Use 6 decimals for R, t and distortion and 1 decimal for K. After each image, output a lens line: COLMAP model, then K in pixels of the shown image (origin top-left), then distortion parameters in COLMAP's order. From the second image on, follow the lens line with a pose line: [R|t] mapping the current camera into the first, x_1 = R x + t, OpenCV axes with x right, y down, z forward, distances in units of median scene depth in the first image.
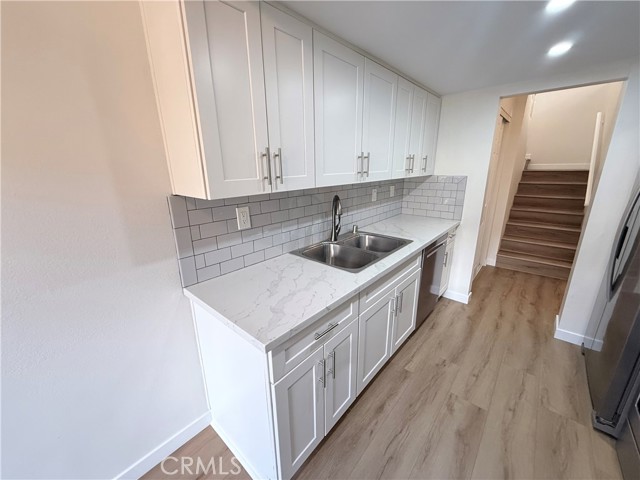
lens RADIAL K [[255.1, 0, 317.3], [0, 255.1, 239.4], [0, 0, 1]] dist [-0.000873, 0.000301]
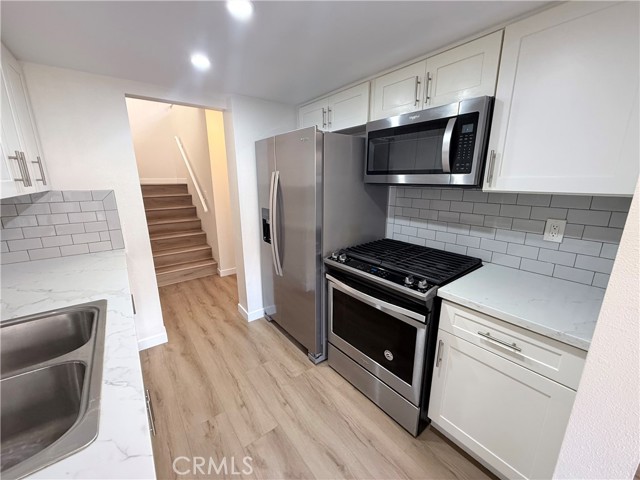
lens RADIAL K [[255.1, 0, 319.7], [0, 255.1, 239.6], [0, 0, 1]] dist [-0.000873, 0.000301]
pose [[0.186951, -0.215325, 0.958480, -0.050179], [0.273275, 0.948570, 0.159796, -0.068087], [-0.943594, 0.232055, 0.236179, 0.302144]]
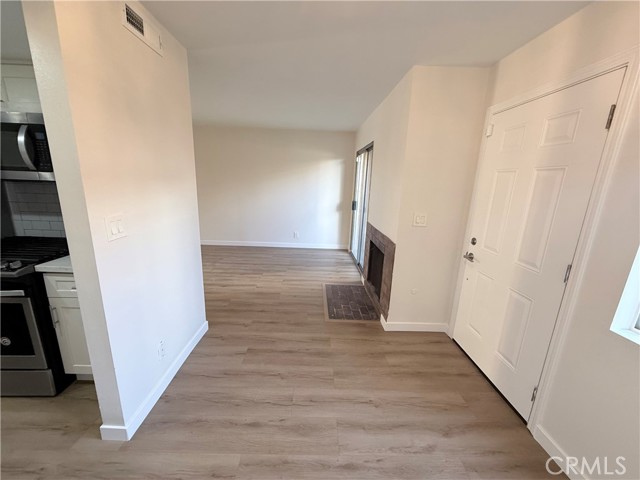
lens RADIAL K [[255.1, 0, 318.8], [0, 255.1, 239.4], [0, 0, 1]] dist [-0.000873, 0.000301]
pose [[-0.676484, -0.178462, 0.714507, -0.449082], [0.180233, 0.900575, 0.395577, -0.007274], [-0.714062, 0.396379, -0.577060, 0.055915]]
